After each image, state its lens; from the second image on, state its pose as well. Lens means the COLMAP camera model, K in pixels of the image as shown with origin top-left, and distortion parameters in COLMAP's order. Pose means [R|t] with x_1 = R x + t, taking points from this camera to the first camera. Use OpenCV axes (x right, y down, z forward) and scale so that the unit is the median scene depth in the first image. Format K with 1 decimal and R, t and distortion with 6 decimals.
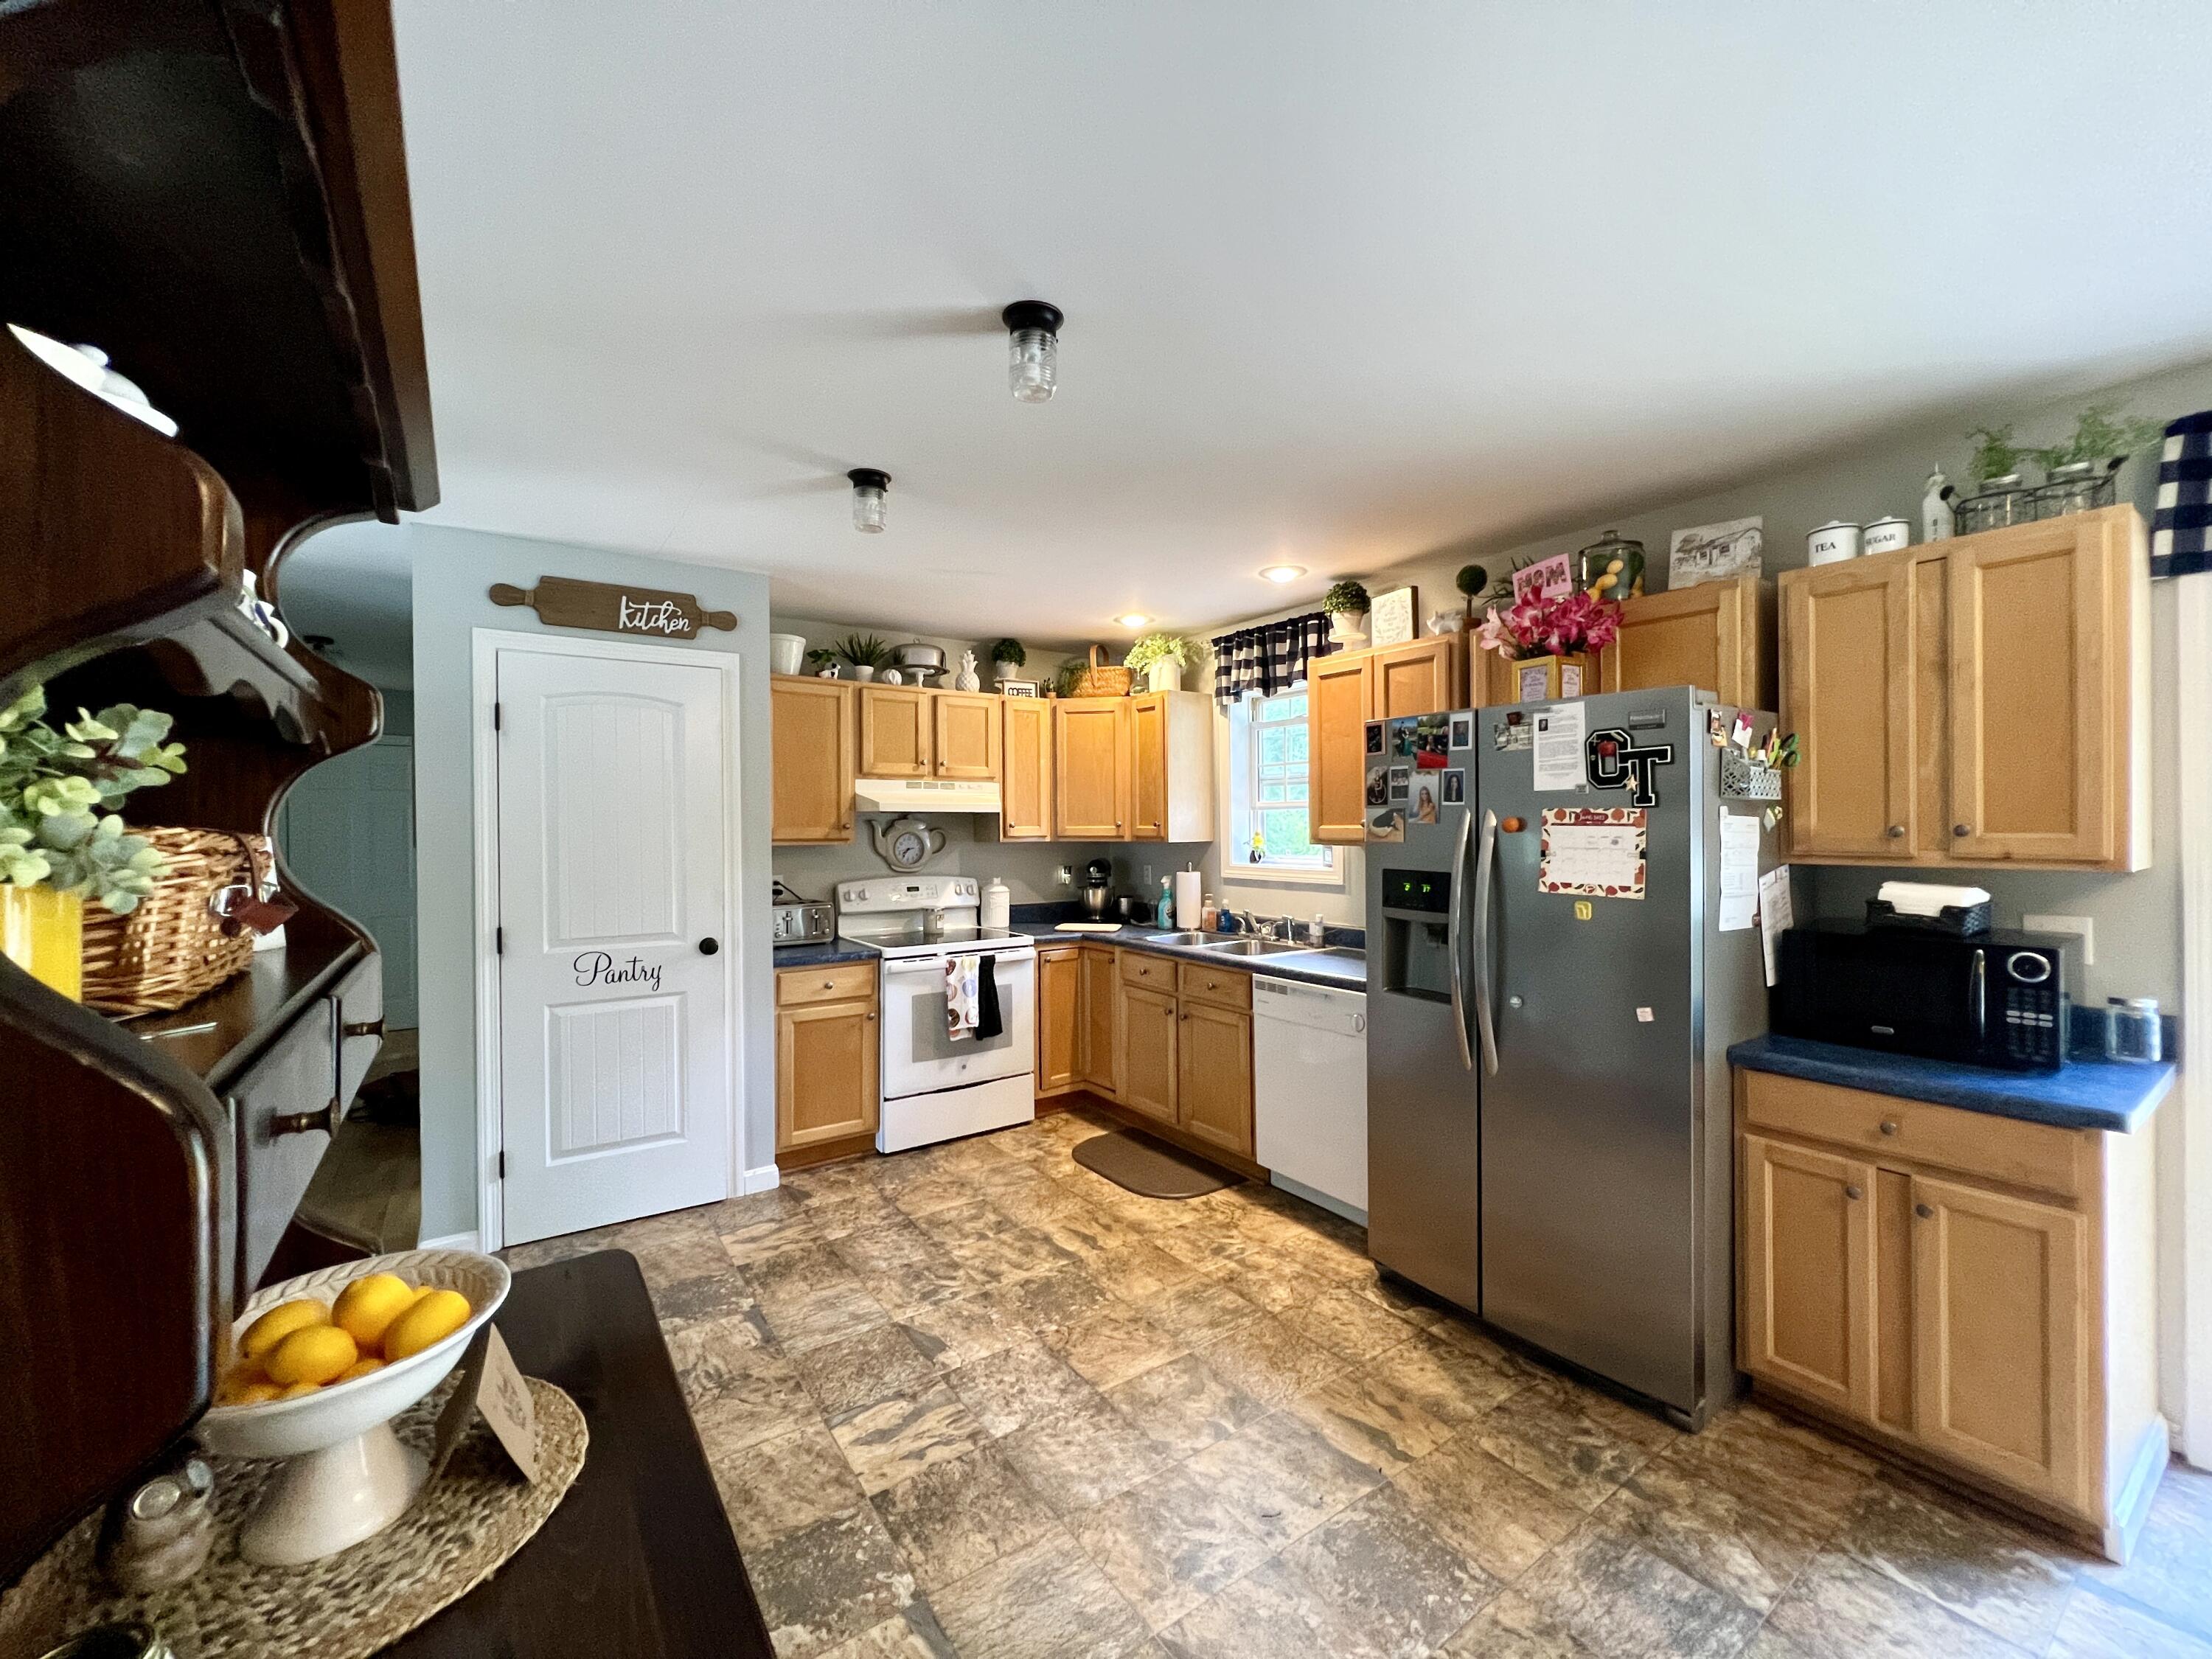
lens RADIAL K [[887.8, 0, 1099.2], [0, 887.8, 831.2], [0, 0, 1]] dist [0.001011, 0.000437]
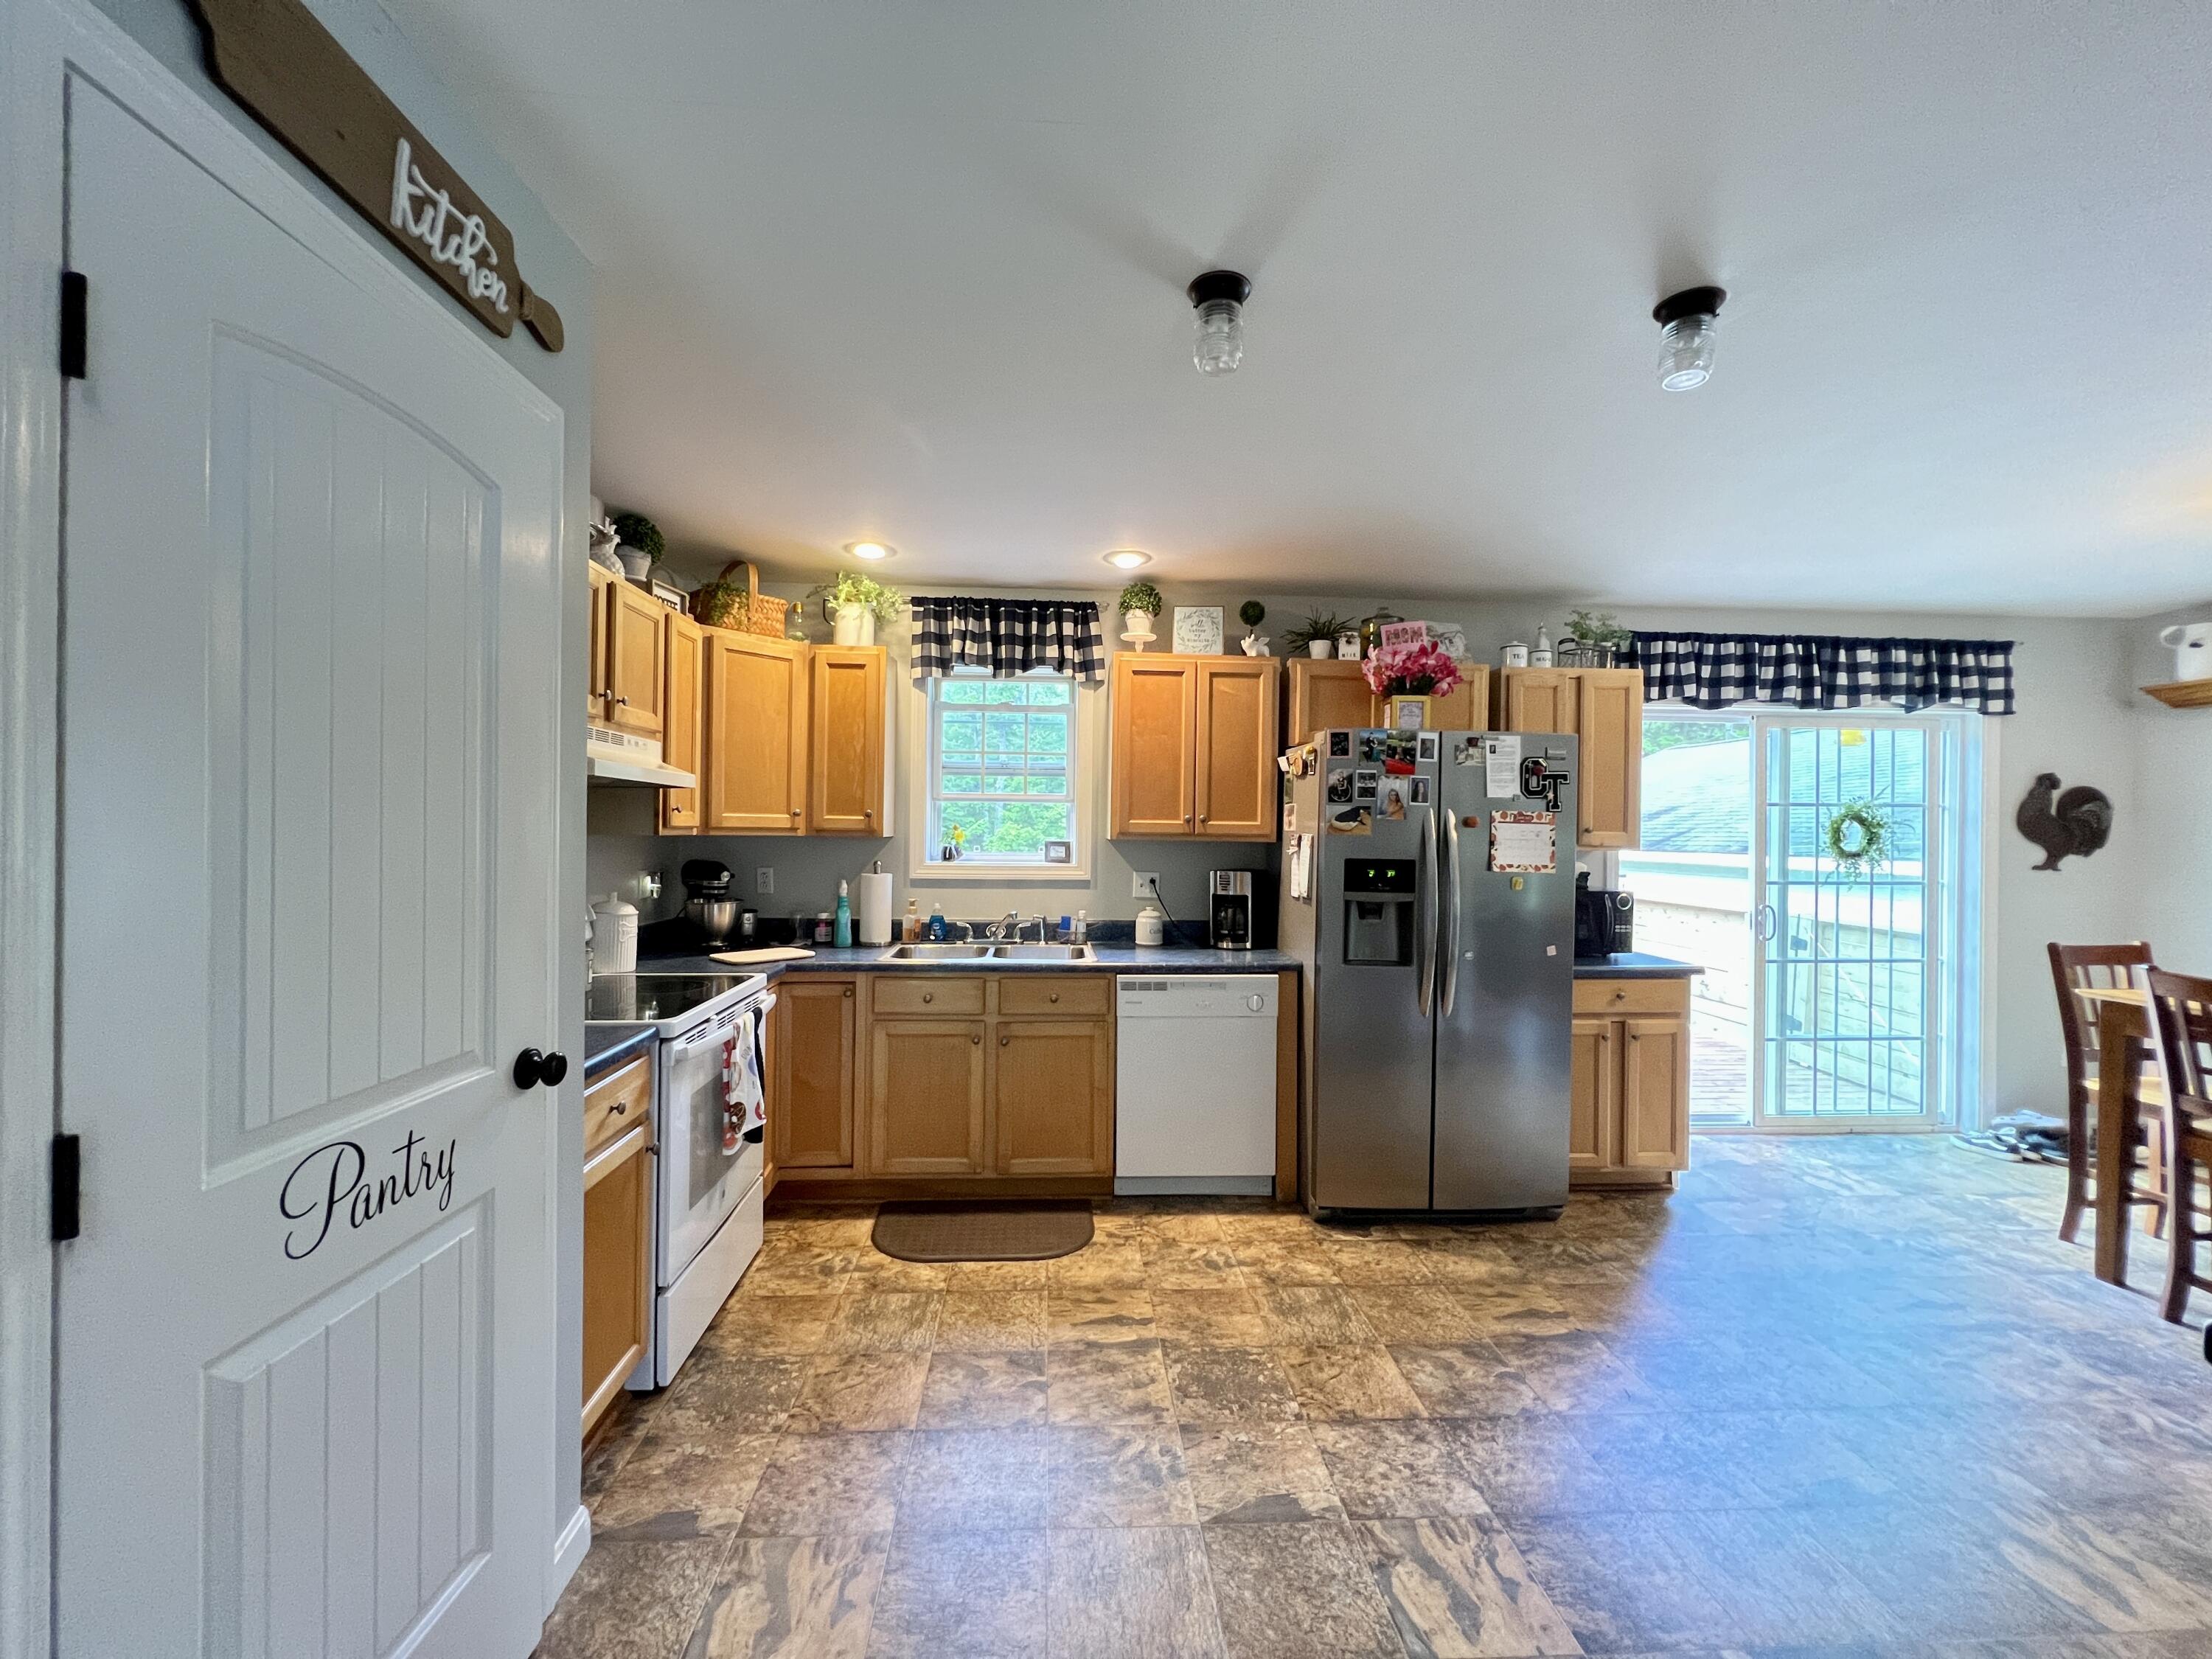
lens RADIAL K [[887.8, 0, 1100.6], [0, 887.8, 830.2], [0, 0, 1]] dist [0.001011, 0.000437]
pose [[0.523685, 0.012988, 0.851813, -0.746267], [-0.009602, 0.999910, -0.009343, 0.017783], [-0.851858, -0.003286, 0.523763, 0.609341]]
